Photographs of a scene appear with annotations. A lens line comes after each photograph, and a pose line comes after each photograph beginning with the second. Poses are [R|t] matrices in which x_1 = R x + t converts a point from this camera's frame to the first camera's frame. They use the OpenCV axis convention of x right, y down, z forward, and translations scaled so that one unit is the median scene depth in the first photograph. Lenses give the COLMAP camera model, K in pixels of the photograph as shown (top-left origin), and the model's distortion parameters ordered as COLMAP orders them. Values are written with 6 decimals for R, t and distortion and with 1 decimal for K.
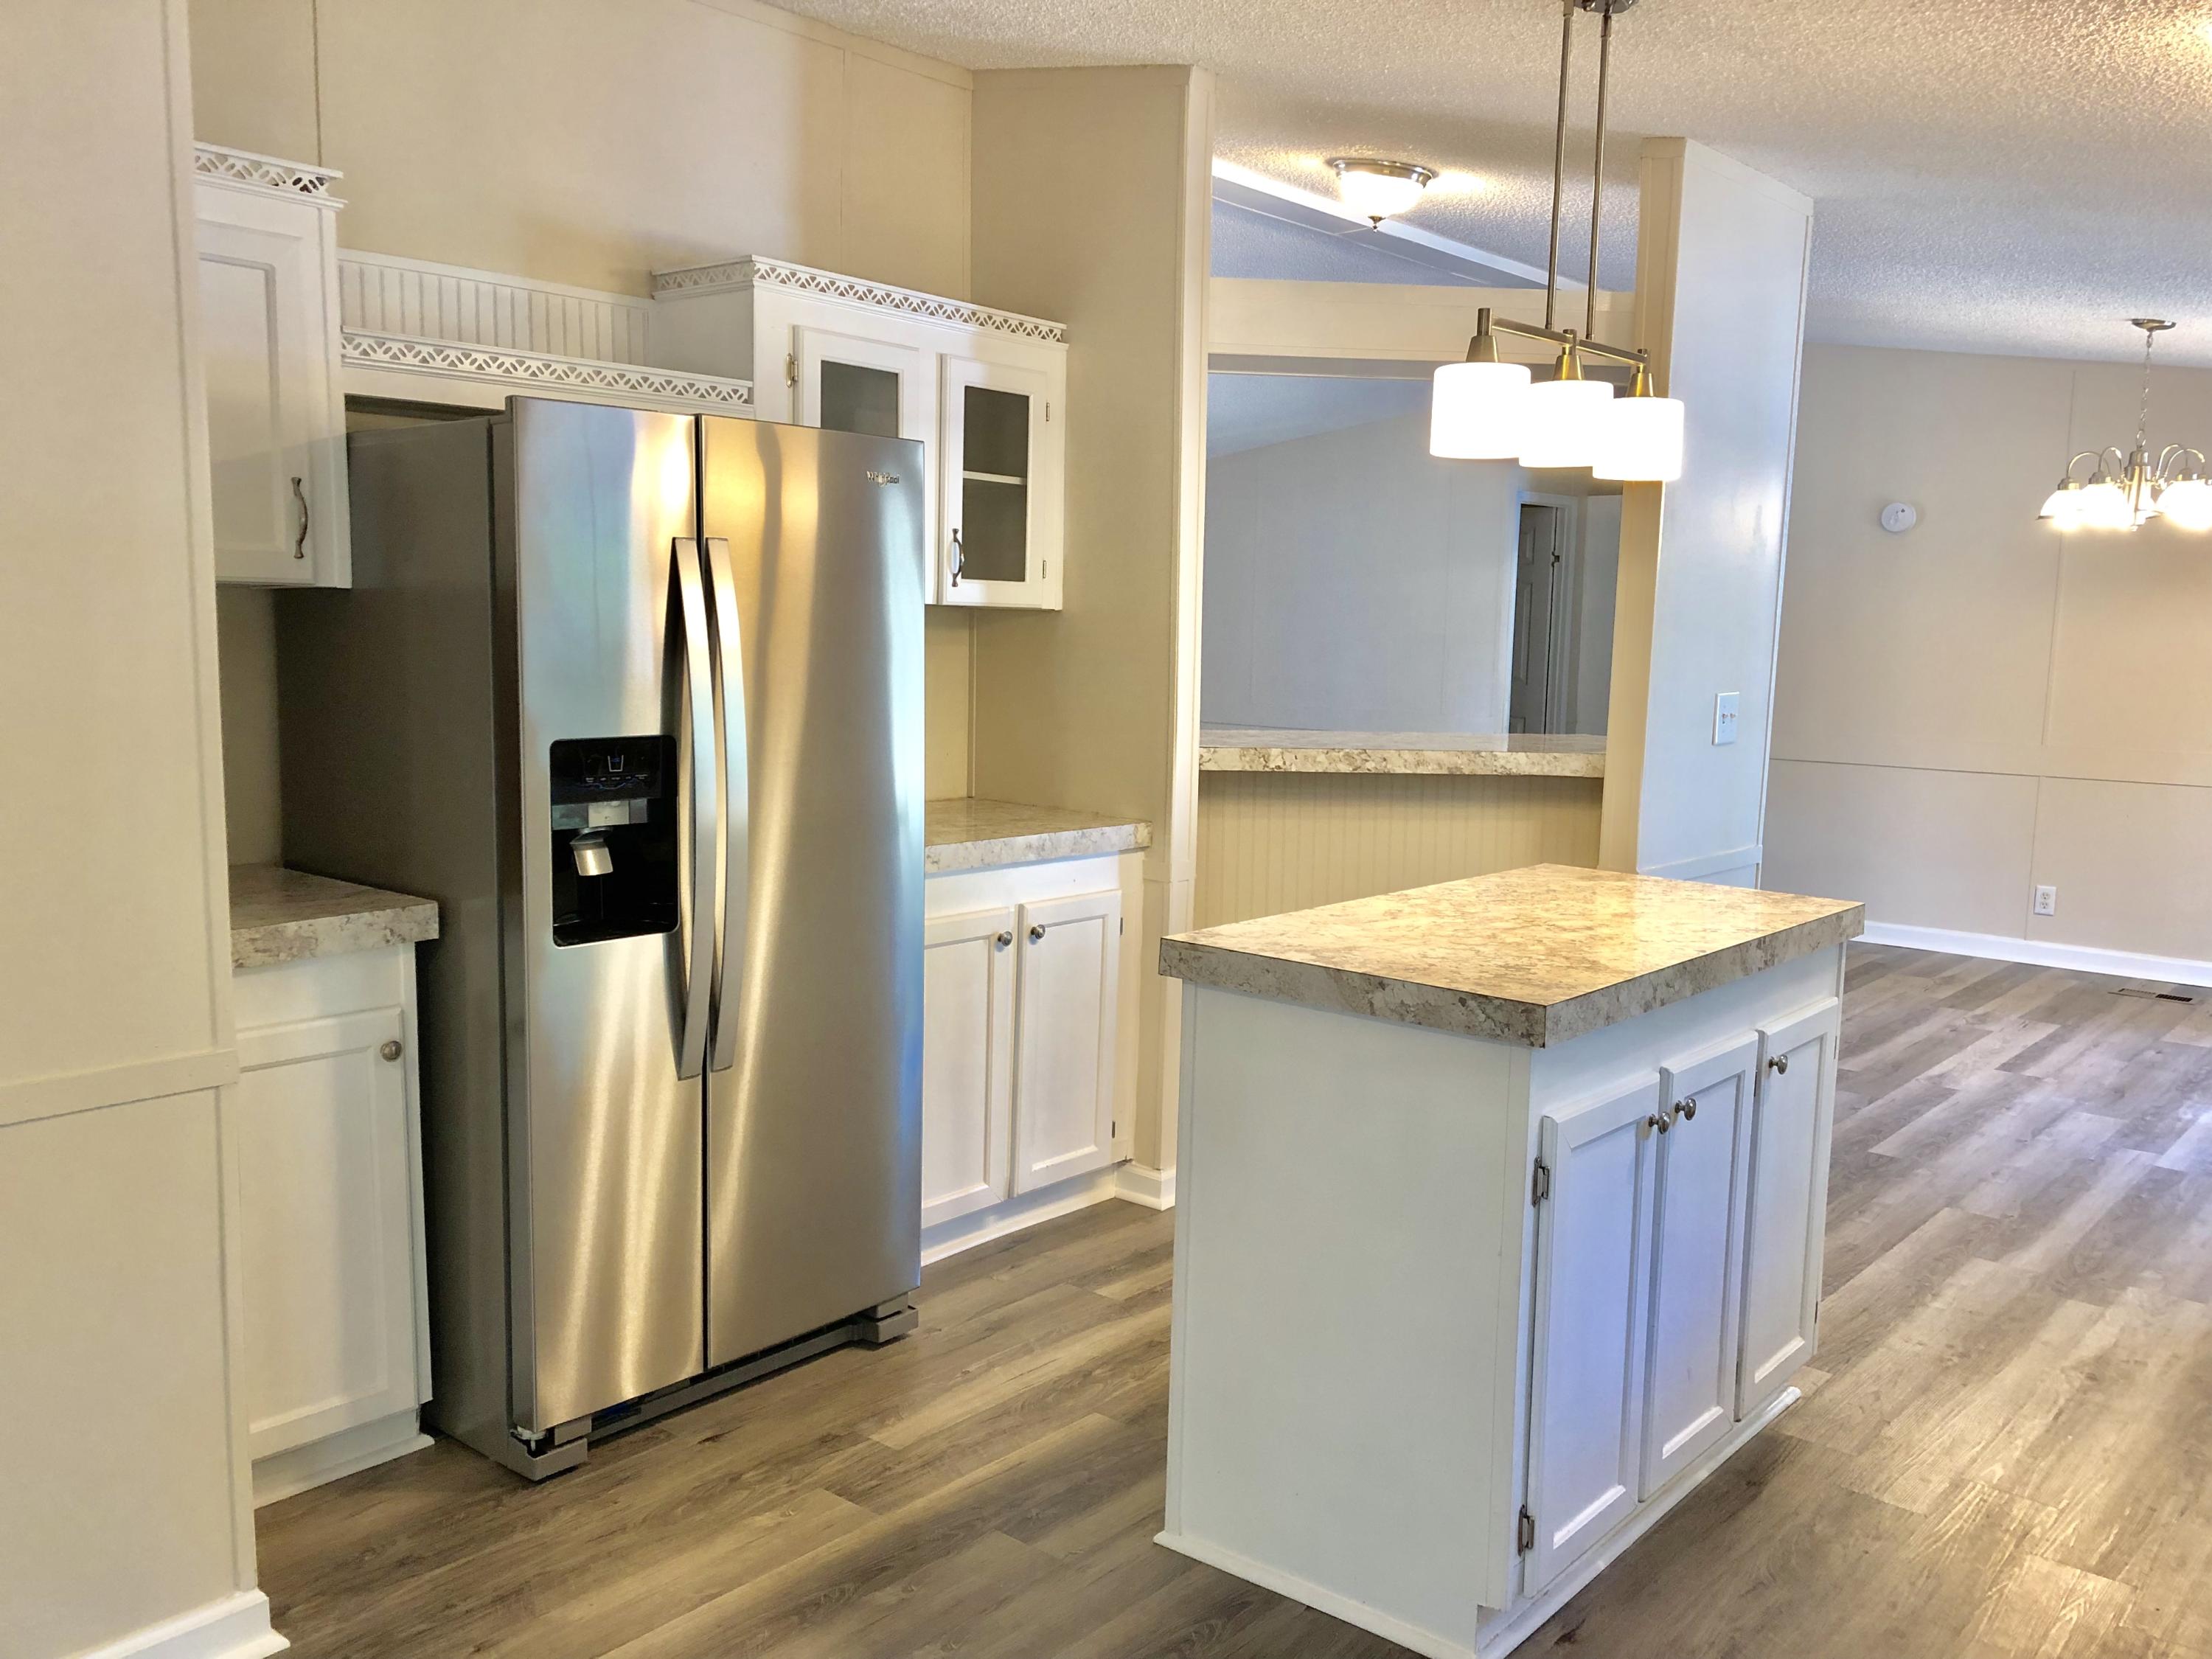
lens RADIAL K [[1802.1, 0, 1115.9], [0, 1802.1, 822.5], [0, 0, 1]] dist [0.010818, -0.002866]
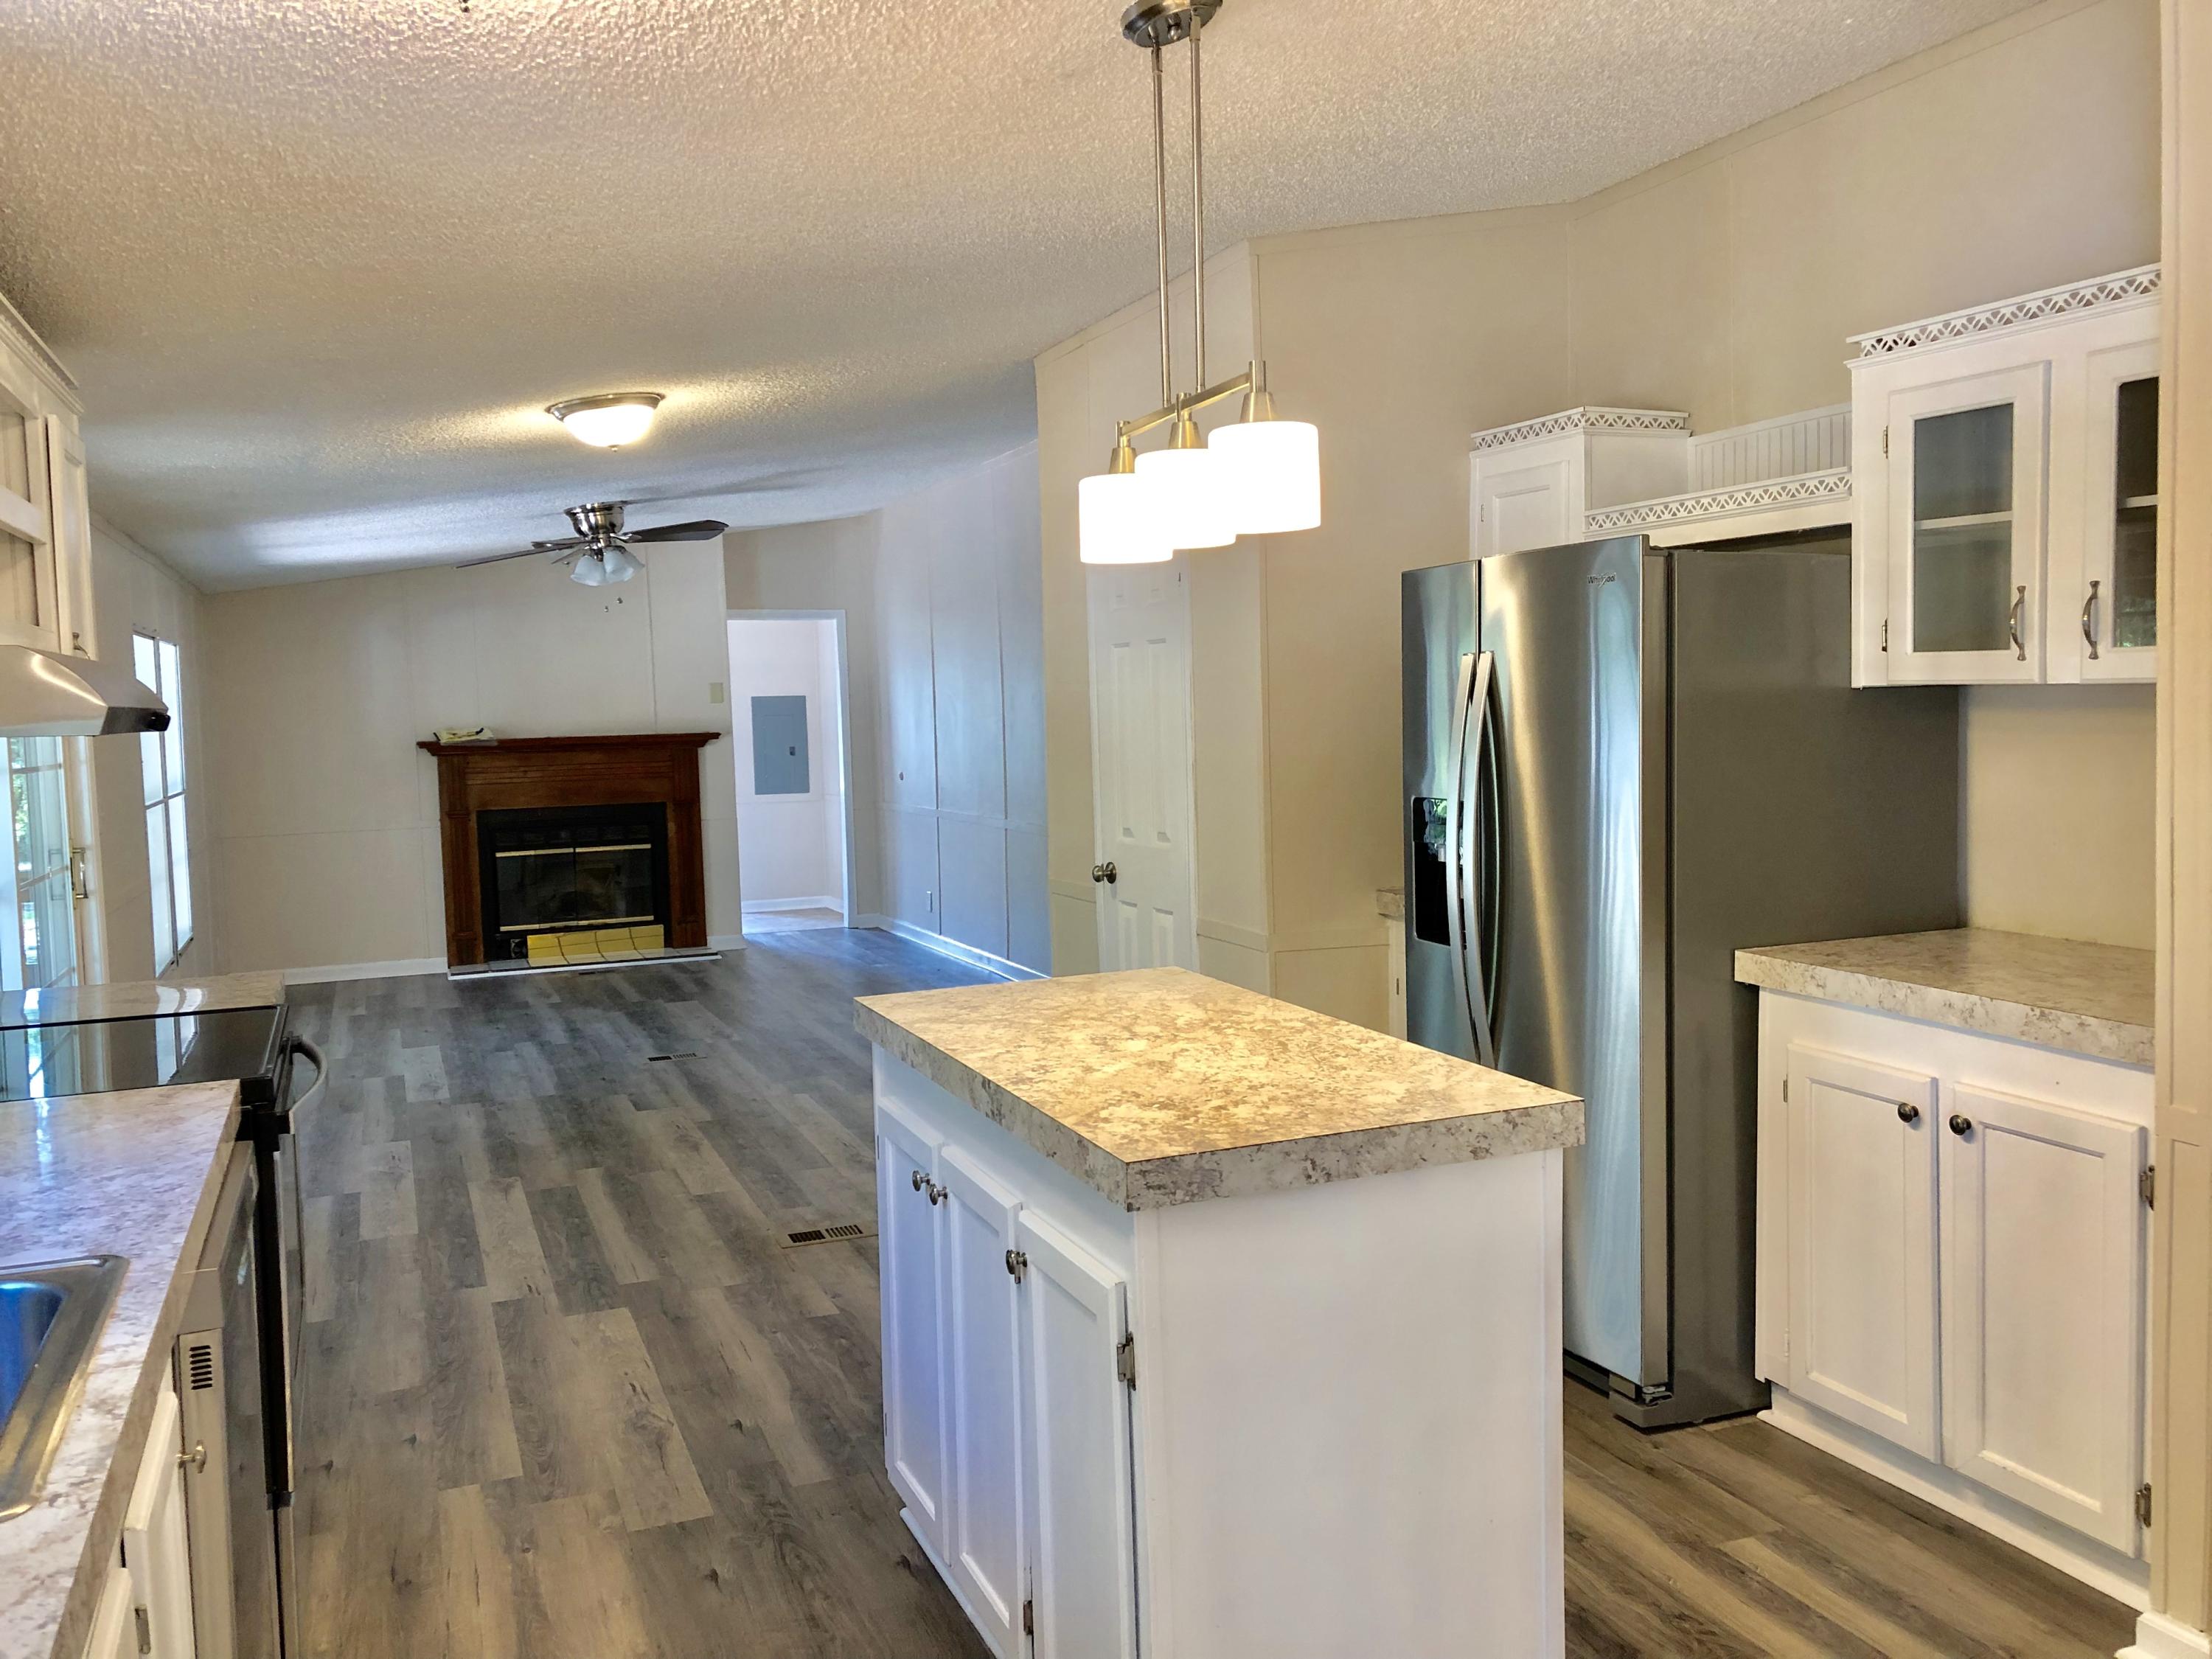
lens RADIAL K [[1802.1, 0, 1115.9], [0, 1802.1, 822.5], [0, 0, 1]] dist [0.010818, -0.002866]
pose [[-0.457065, 0.053804, -0.887804, 0.840960], [-0.091327, 0.990054, 0.107018, -0.120819], [0.884732, 0.129995, -0.447606, 1.097716]]
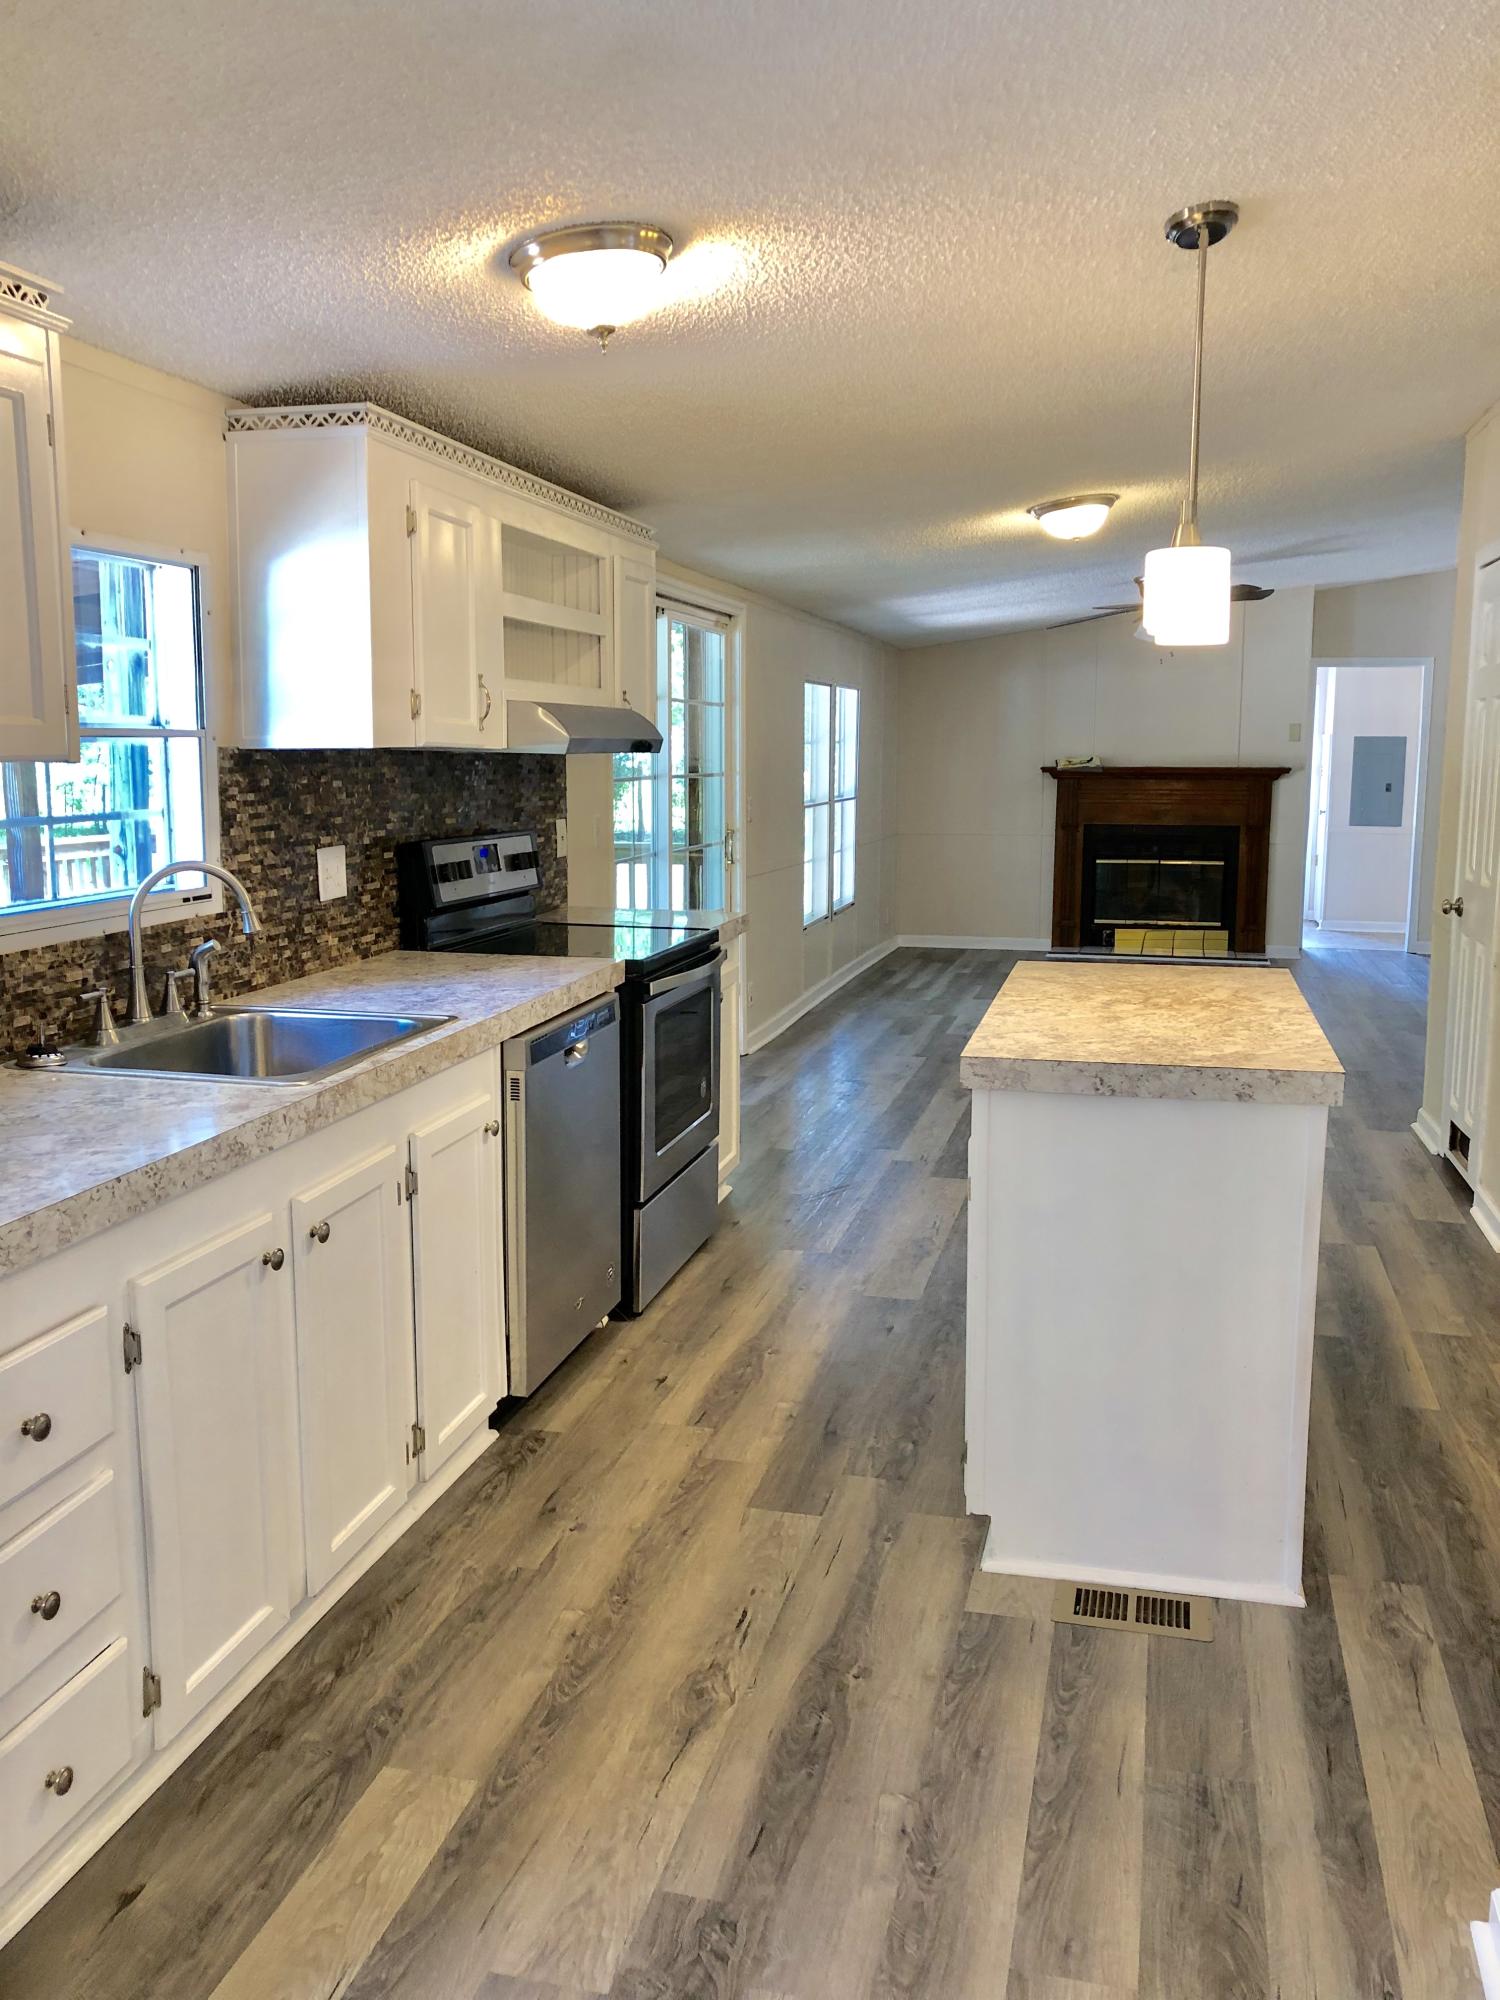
lens RADIAL K [[1629.4, 0, 750.0], [0, 1629.4, 1000.0], [0, 0, 1]] dist [0.010818, -0.002866]
pose [[-0.897202, 0.046672, -0.439147, 0.780830], [-0.074069, 0.964410, 0.253824, -0.171246], [0.435364, 0.260259, -0.861814, 1.473855]]
